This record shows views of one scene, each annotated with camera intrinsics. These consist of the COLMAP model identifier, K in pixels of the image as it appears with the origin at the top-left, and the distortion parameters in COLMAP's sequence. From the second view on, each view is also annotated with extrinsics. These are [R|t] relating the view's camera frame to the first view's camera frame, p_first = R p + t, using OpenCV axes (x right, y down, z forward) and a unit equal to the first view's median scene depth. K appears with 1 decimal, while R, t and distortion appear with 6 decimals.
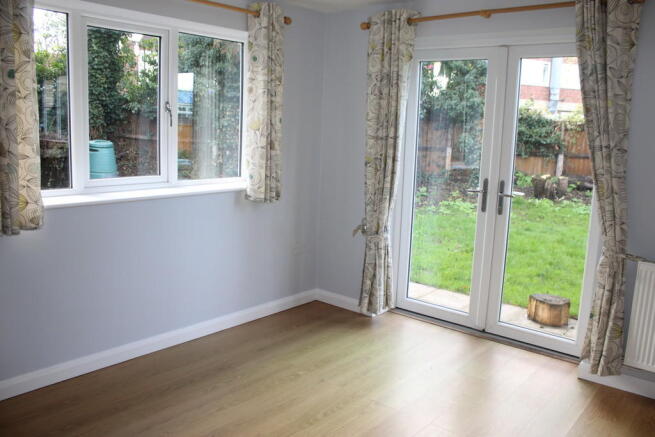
lens RADIAL K [[544.8, 0, 327.0], [0, 544.8, 216.7], [0, 0, 1]] dist [-0.096068, 0.015759]
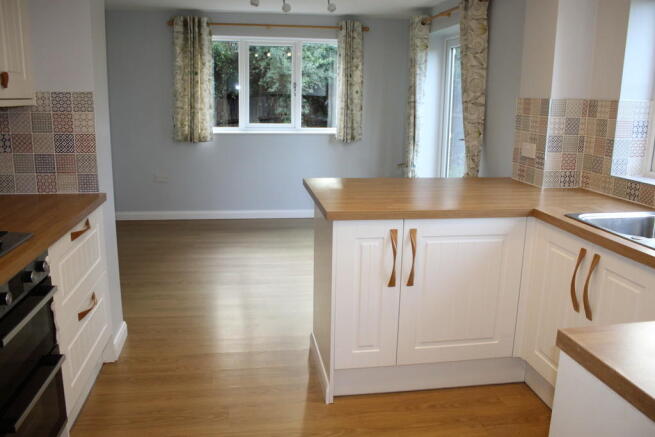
lens RADIAL K [[544.8, 0, 328.2], [0, 544.8, 219.6], [0, 0, 1]] dist [-0.096068, 0.015759]
pose [[0.752907, 0.123559, -0.646424, 0.977442], [-0.097598, 0.992320, 0.076000, 0.089209], [0.650850, 0.005868, 0.759184, -0.292762]]
